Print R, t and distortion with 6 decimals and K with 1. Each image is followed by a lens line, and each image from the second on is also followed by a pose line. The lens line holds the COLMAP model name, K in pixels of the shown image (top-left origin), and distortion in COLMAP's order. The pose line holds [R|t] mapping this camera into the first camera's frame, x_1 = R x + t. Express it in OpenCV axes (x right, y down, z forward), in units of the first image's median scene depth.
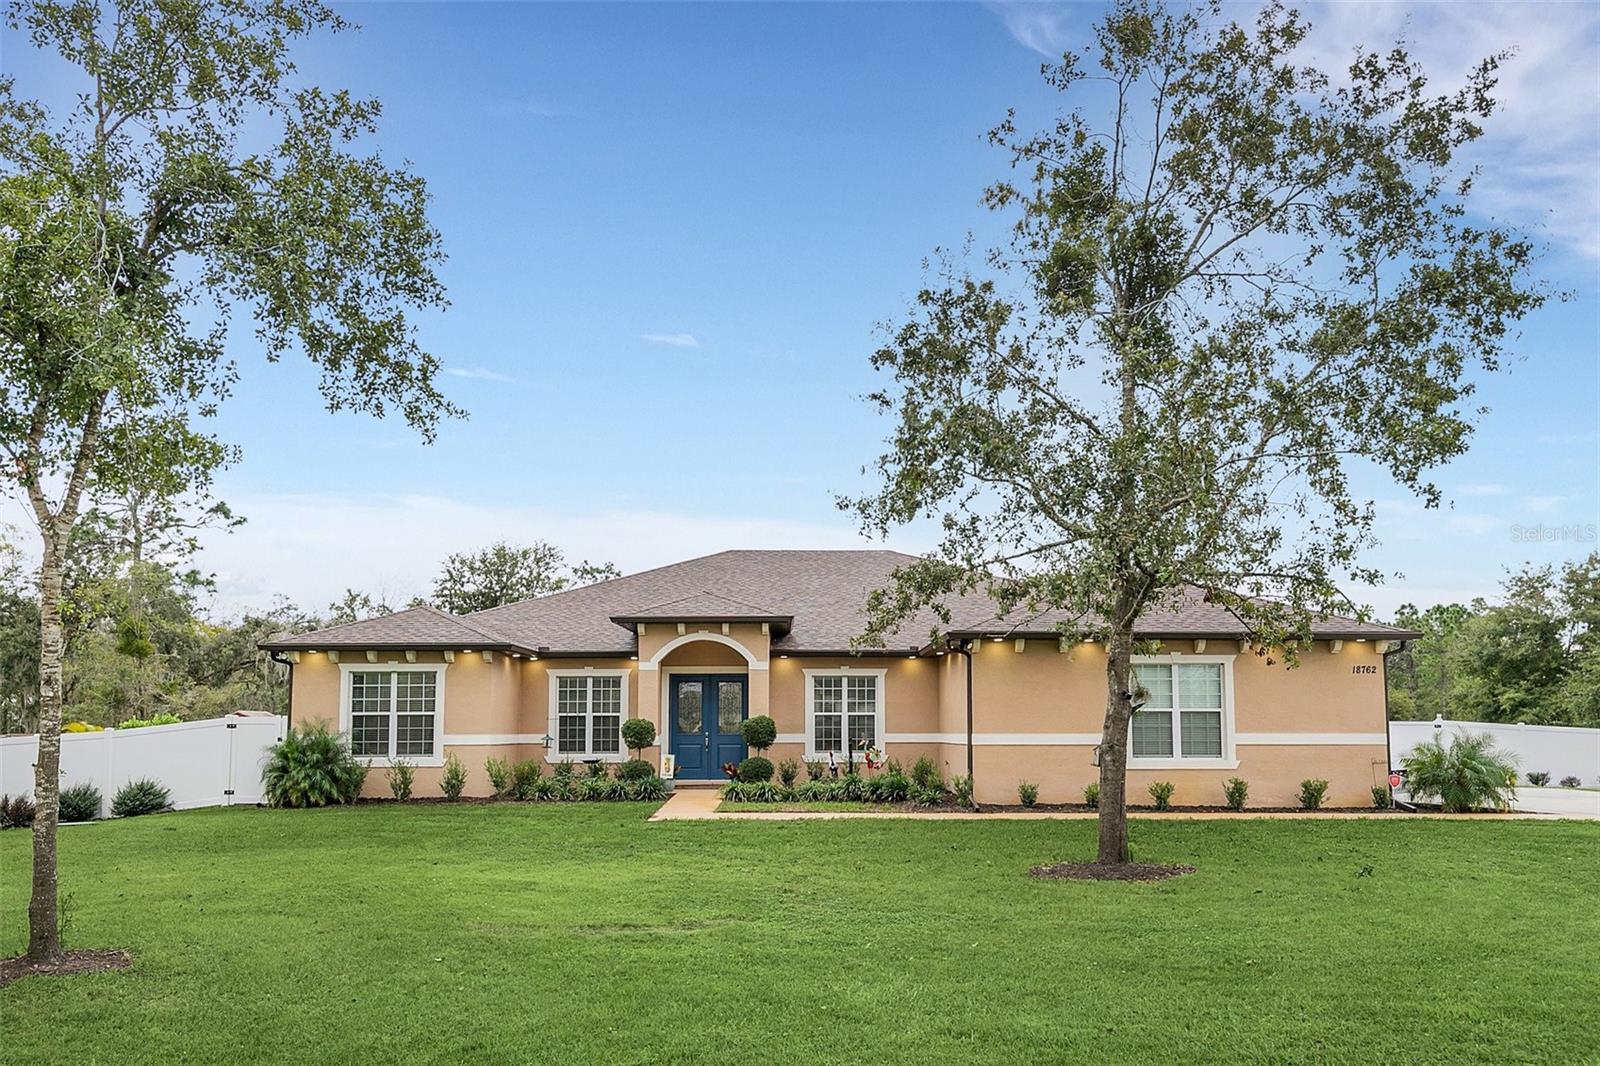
lens RADIAL K [[1217.6, 0, 810.8], [0, 1217.6, 549.9], [0, 0, 1]] dist [0.006909, -0.008764]
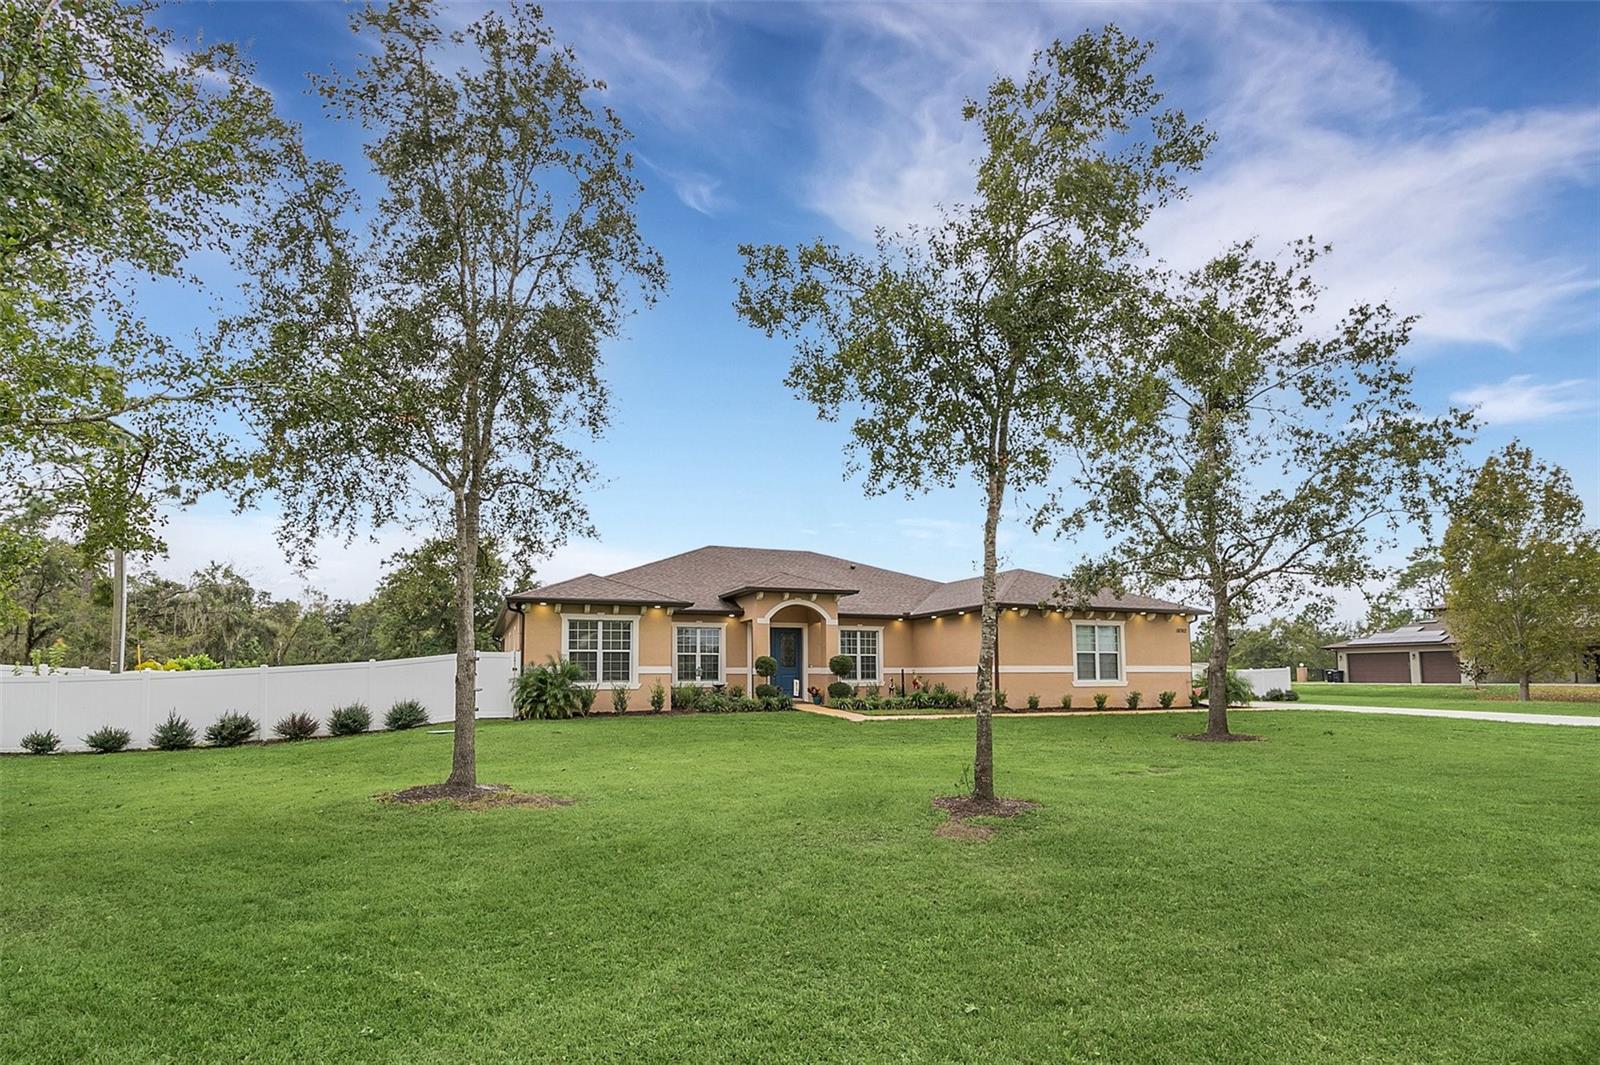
lens RADIAL K [[794.3, 0, 794.4], [0, 794.3, 543.8], [0, 0, 1]] dist [-0.003158, 0.000018]
pose [[0.936718, 0.056361, 0.345518, -0.452265], [-0.050321, 0.998383, -0.026433, 0.026449], [-0.346449, 0.007374, 0.938040, 0.083208]]
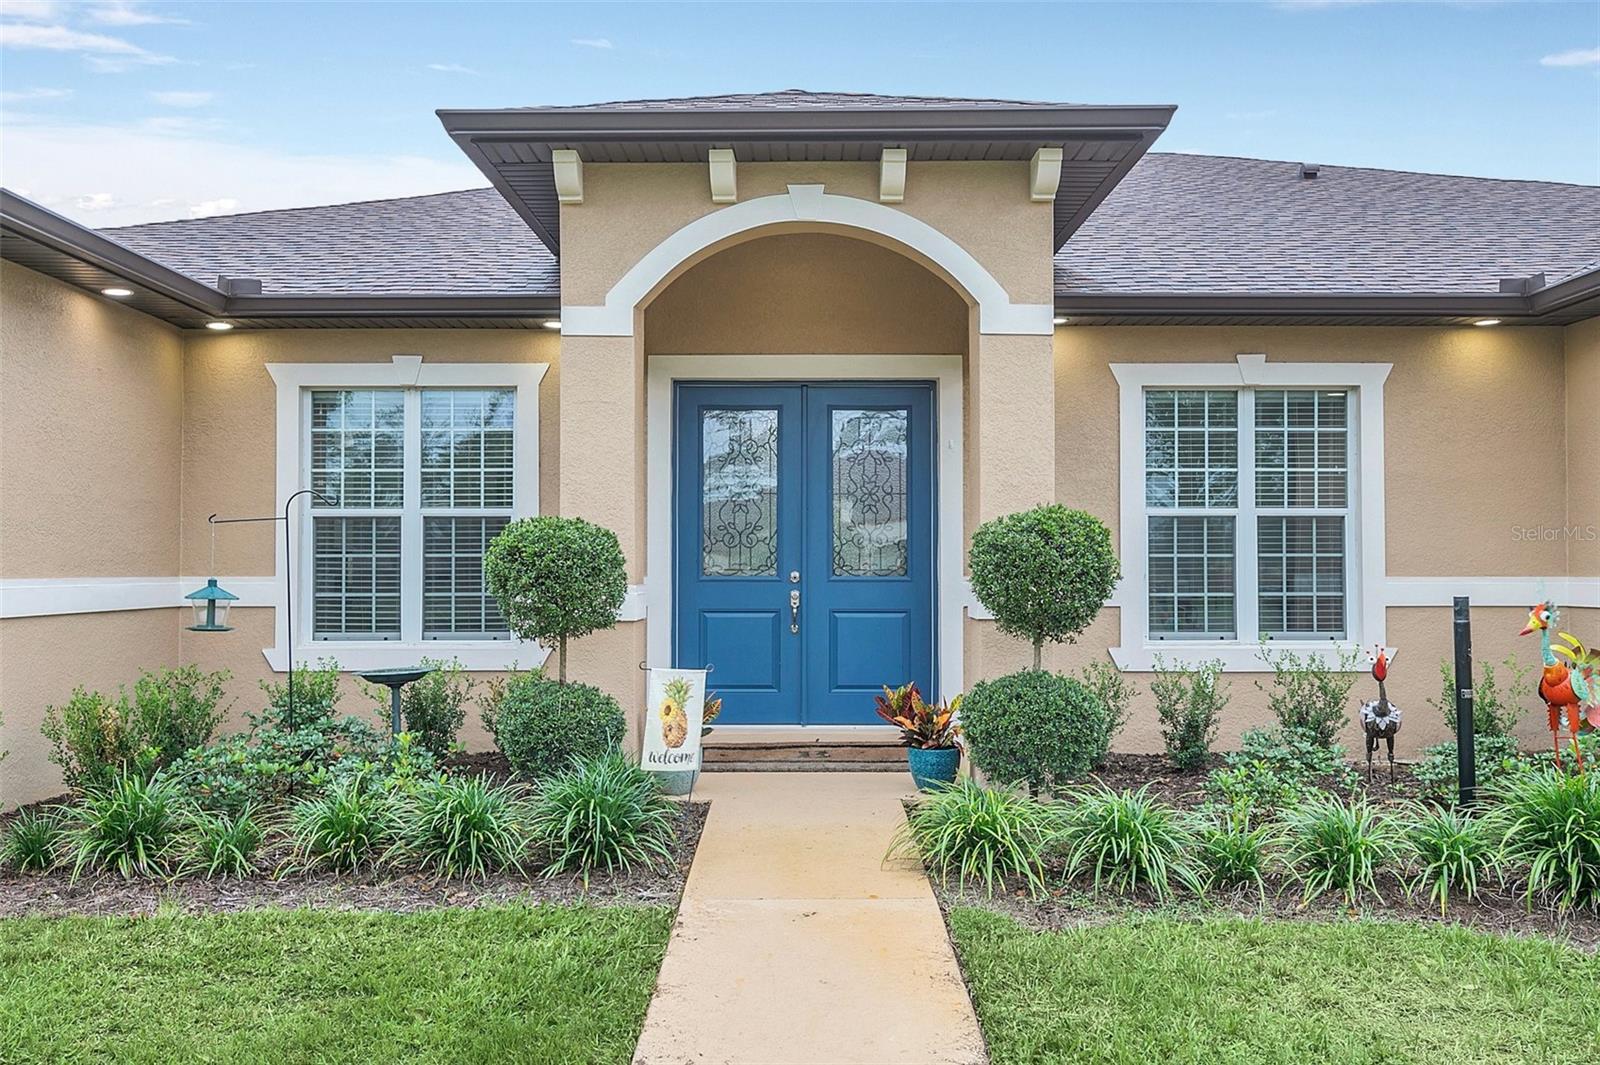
lens RADIAL K [[1405.9, 0, 799.4], [0, 1405.9, 529.7], [0, 0, 1]] dist [-0.020275, -0.001704]
pose [[0.999961, 0.001852, -0.008645, -0.089761], [-0.000772, 0.992383, 0.123188, 0.106334], [0.008808, -0.123176, 0.992346, 0.720634]]
